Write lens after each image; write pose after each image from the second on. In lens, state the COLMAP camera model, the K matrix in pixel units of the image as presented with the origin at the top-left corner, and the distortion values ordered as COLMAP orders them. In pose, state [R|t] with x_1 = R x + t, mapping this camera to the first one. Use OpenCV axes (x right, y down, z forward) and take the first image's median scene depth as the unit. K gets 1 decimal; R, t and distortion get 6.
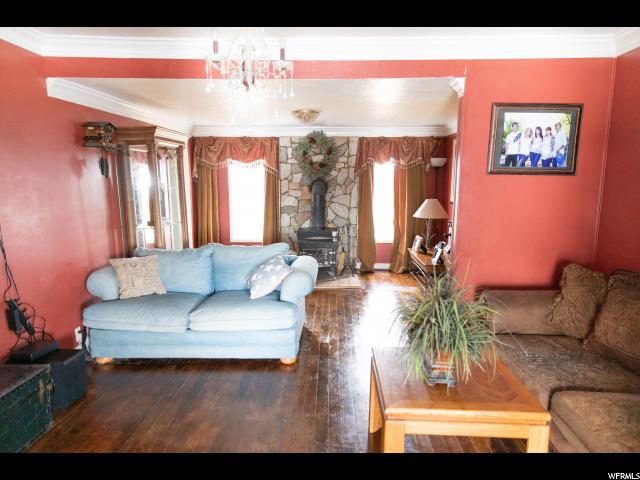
lens RADIAL K [[425.1, 0, 319.6], [0, 425.1, 238.6], [0, 0, 1]] dist [0.012777, -0.005195]
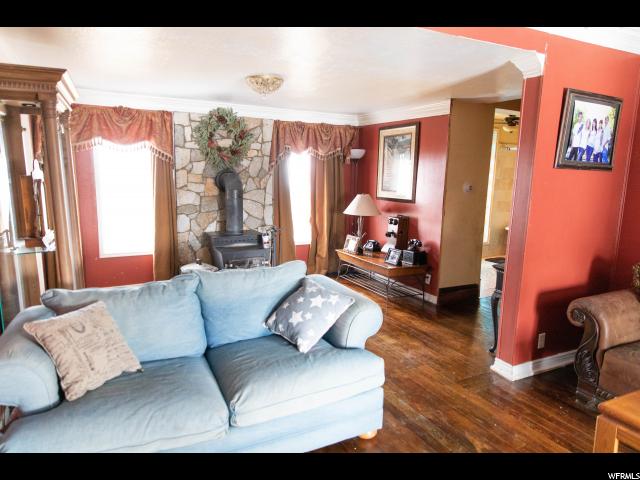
lens RADIAL K [[425.1, 0, 318.2], [0, 425.1, 238.2], [0, 0, 1]] dist [0.012777, -0.005195]
pose [[0.876351, -0.057331, 0.478249, -0.474556], [0.049775, 0.998355, 0.028471, -0.054086], [-0.479095, -0.001146, 0.877762, 0.447937]]
